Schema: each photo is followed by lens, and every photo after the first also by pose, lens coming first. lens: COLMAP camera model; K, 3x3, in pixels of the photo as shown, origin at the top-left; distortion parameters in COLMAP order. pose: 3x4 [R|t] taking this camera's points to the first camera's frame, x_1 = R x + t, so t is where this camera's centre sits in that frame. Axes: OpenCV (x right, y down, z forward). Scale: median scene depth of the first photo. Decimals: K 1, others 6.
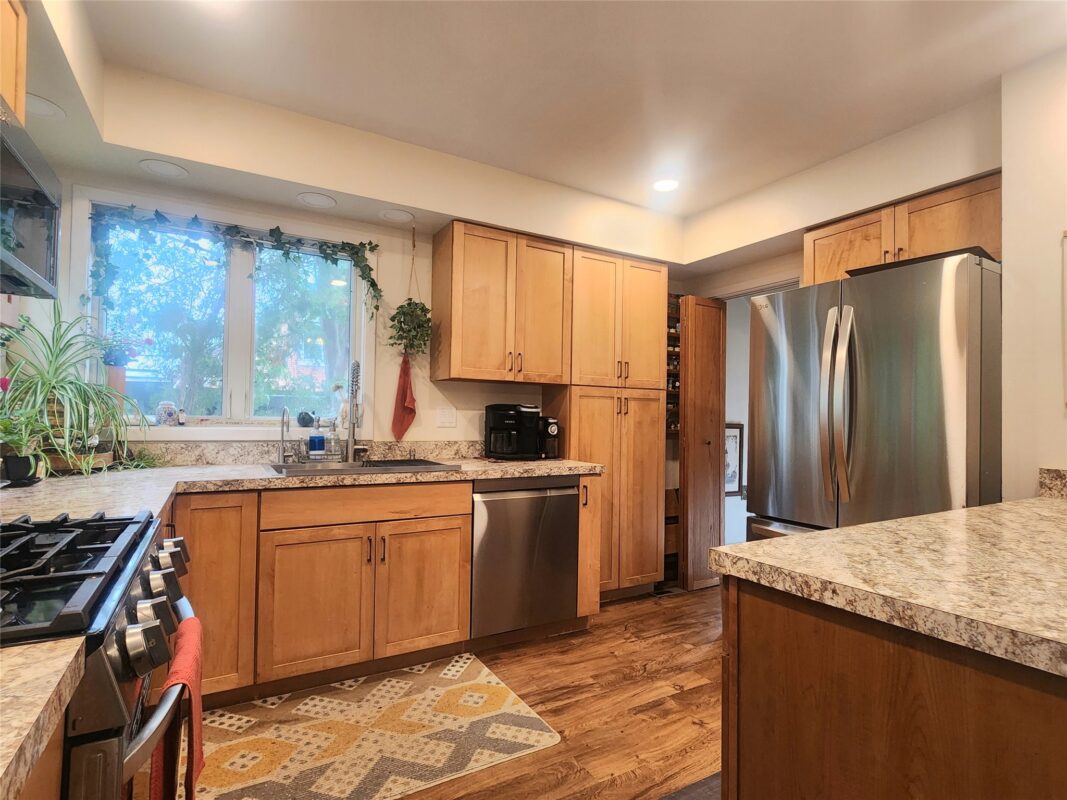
lens RADIAL K [[542.5, 0, 533.8], [0, 542.5, 401.1], [0, 0, 1]] dist [-0.004228, -0.000009]
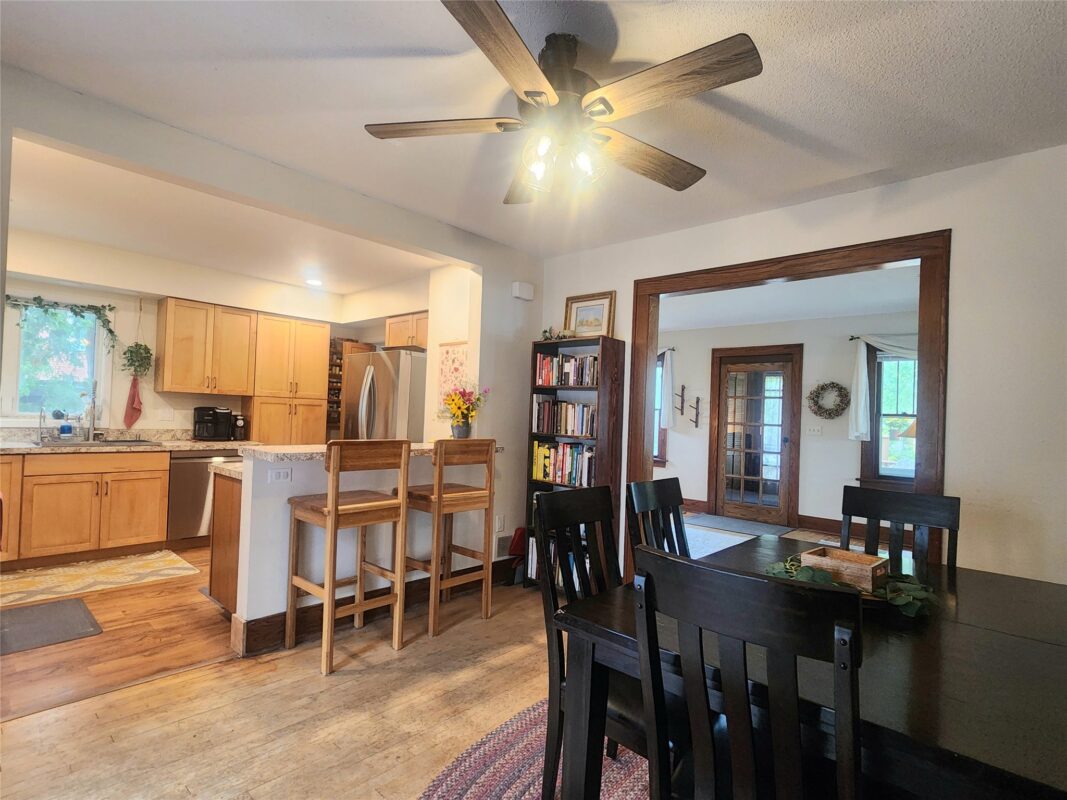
lens RADIAL K [[542.5, 0, 532.3], [0, 542.5, 403.5], [0, 0, 1]] dist [-0.004228, -0.000009]
pose [[0.956675, 0.023419, 0.290213, 0.446571], [-0.027663, 0.999562, 0.010532, -0.053729], [-0.289840, -0.018104, 0.956904, -0.919190]]
